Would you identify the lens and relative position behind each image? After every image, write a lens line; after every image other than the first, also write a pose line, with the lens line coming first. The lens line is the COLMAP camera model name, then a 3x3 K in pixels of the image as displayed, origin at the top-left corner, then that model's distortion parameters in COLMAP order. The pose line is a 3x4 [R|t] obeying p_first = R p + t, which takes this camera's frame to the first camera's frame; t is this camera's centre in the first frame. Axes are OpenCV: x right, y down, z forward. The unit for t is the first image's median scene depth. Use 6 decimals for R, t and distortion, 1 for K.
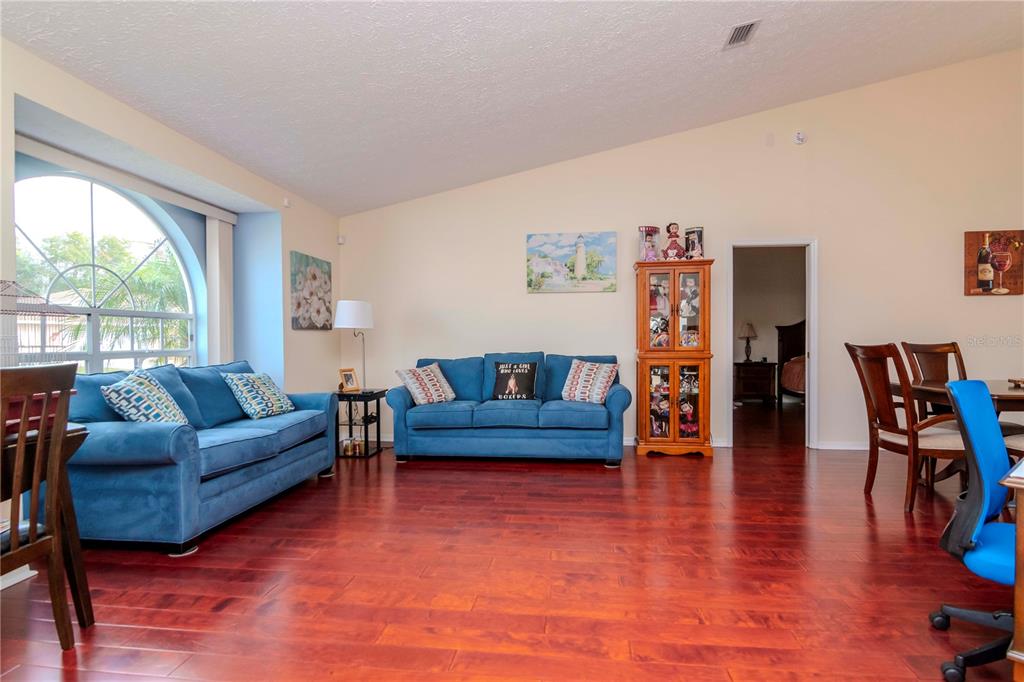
lens RADIAL K [[497.6, 0, 520.1], [0, 497.6, 341.8], [0, 0, 1]] dist [0.001247, -0.007597]
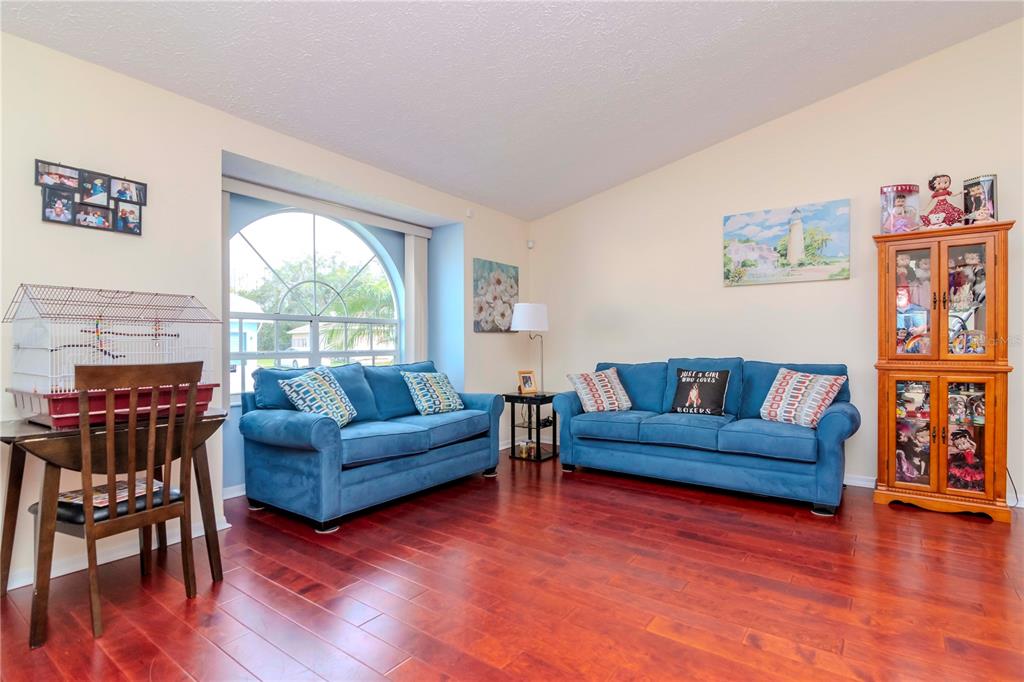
lens RADIAL K [[497.6, 0, 520.1], [0, 497.6, 341.8], [0, 0, 1]] dist [0.001247, -0.007597]
pose [[0.873424, 0.002834, -0.486953, 0.144731], [-0.005078, 0.999982, -0.003288, -0.001617], [0.486935, 0.005345, 0.873422, 0.125775]]
